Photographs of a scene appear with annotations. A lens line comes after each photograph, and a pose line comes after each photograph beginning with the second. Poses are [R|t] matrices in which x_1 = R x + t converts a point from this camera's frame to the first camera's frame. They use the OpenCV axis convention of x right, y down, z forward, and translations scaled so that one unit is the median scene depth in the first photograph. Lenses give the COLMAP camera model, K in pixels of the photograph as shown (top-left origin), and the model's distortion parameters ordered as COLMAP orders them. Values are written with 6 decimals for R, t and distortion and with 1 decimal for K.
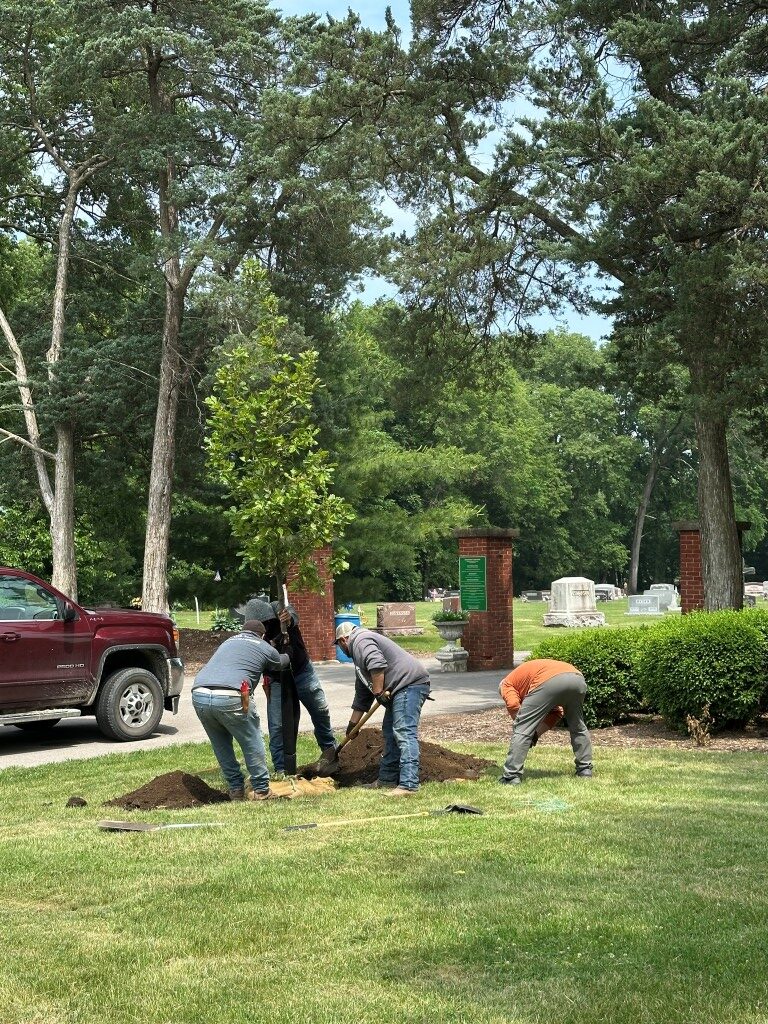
lens RADIAL K [[1447.2, 0, 379.3], [0, 1447.2, 506.8], [0, 0, 1]] dist [0.103480, -0.031015]
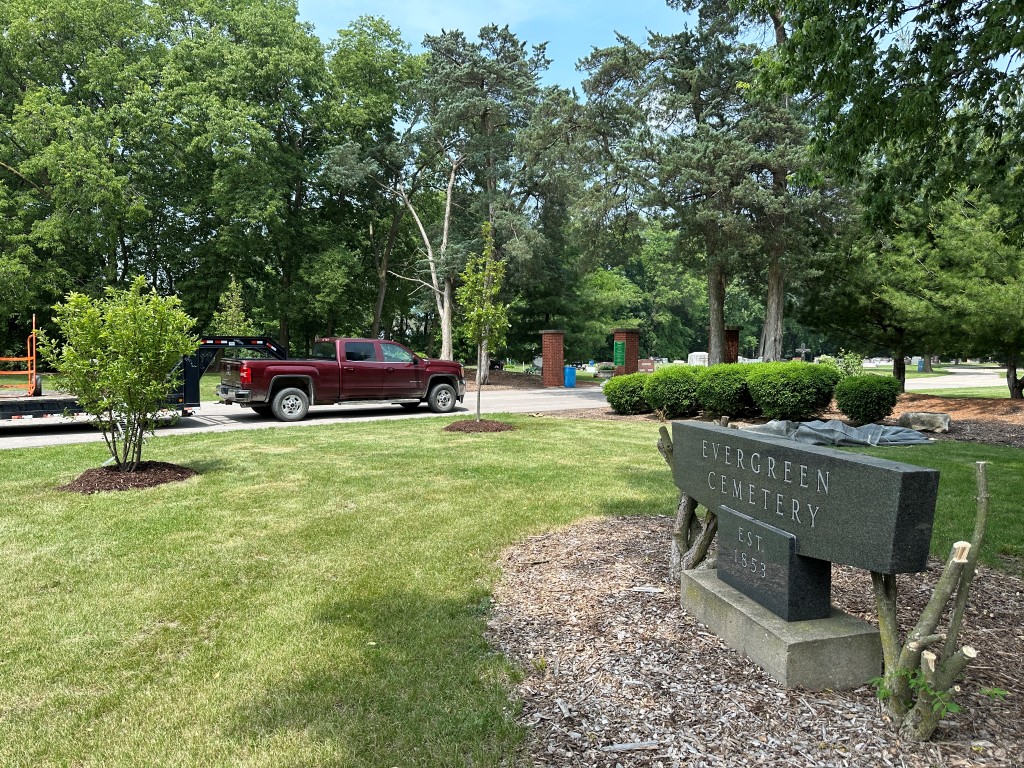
lens RADIAL K [[697.1, 0, 513.8], [0, 697.1, 414.4], [0, 0, 1]] dist [0.001431, -0.002382]
pose [[0.983260, 0.036759, -0.178461, 0.120665], [-0.011317, 0.989868, 0.141537, -0.003670], [0.181856, -0.137148, 0.973714, -0.092940]]
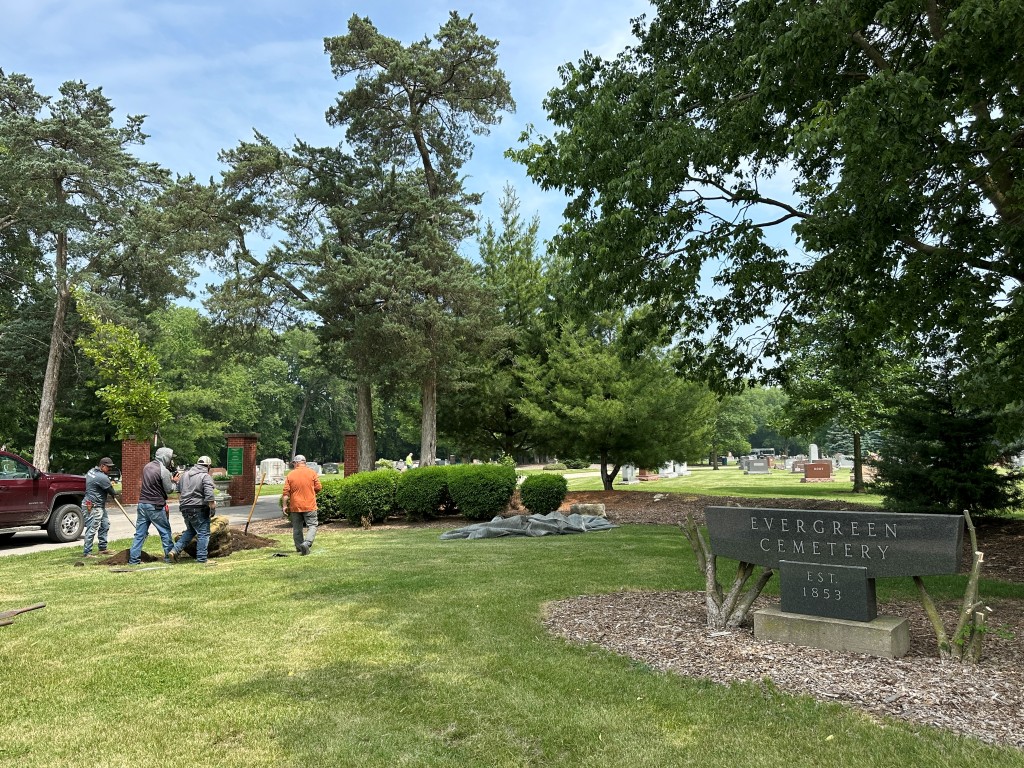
lens RADIAL K [[752.7, 0, 514.5], [0, 752.7, 401.1], [0, 0, 1]] dist [0.120534, -0.231708]
pose [[0.897259, 0.034572, 0.440149, -0.069021], [-0.022331, 0.999207, -0.032962, -0.003428], [-0.440939, 0.019746, 0.897320, -0.122722]]
